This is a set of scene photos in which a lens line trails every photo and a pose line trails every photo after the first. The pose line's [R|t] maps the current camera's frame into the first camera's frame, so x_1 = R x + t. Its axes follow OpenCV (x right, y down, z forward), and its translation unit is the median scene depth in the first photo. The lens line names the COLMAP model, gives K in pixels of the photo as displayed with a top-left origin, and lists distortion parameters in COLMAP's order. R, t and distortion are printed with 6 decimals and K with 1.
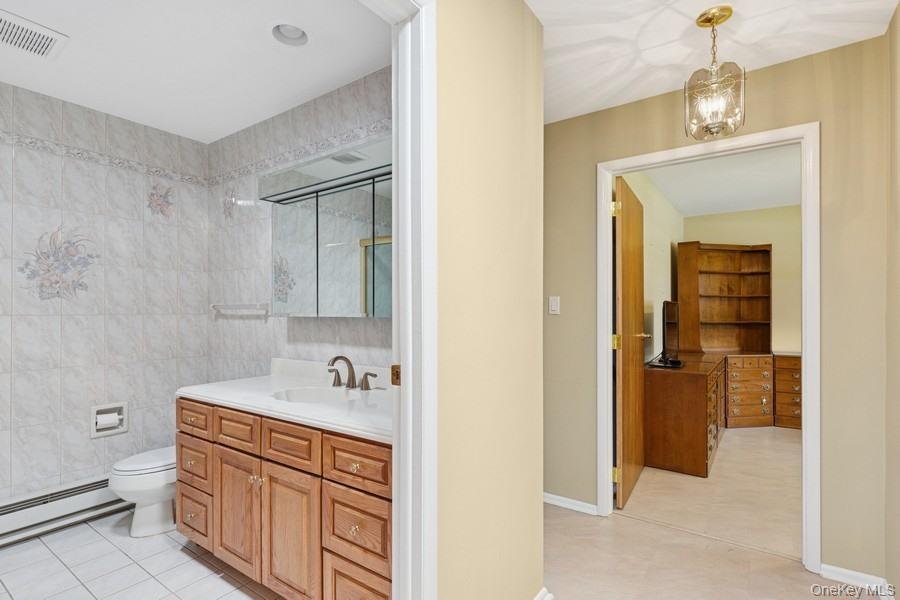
lens RADIAL K [[428.0, 0, 451.8], [0, 428.0, 309.4], [0, 0, 1]] dist [0.005029, -0.001058]
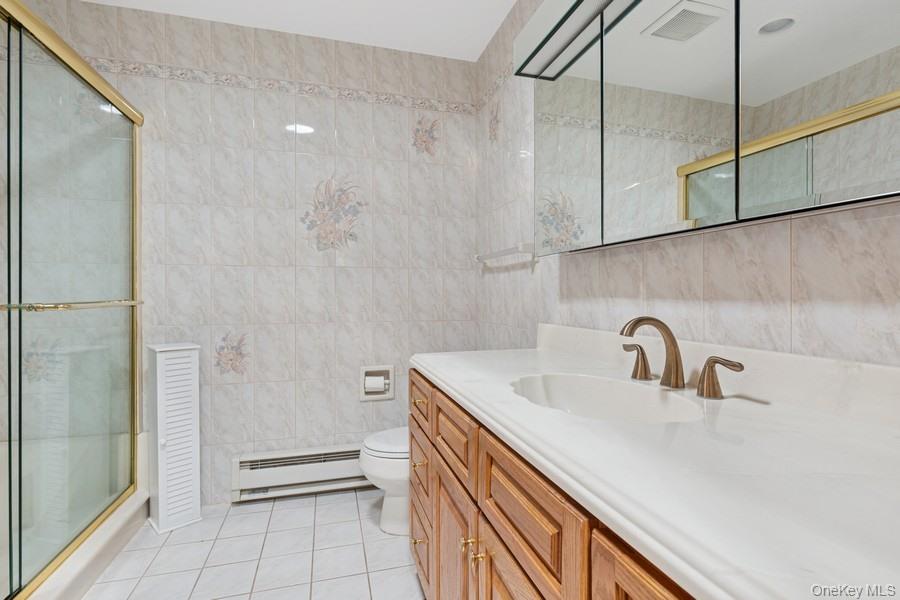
lens RADIAL K [[428.0, 0, 451.0], [0, 428.0, 296.4], [0, 0, 1]] dist [0.005029, -0.001058]
pose [[0.775569, 0.003671, -0.631252, -0.109775], [0.004475, 0.999926, 0.011312, 0.066867], [0.631247, -0.011598, 0.775495, 0.417377]]
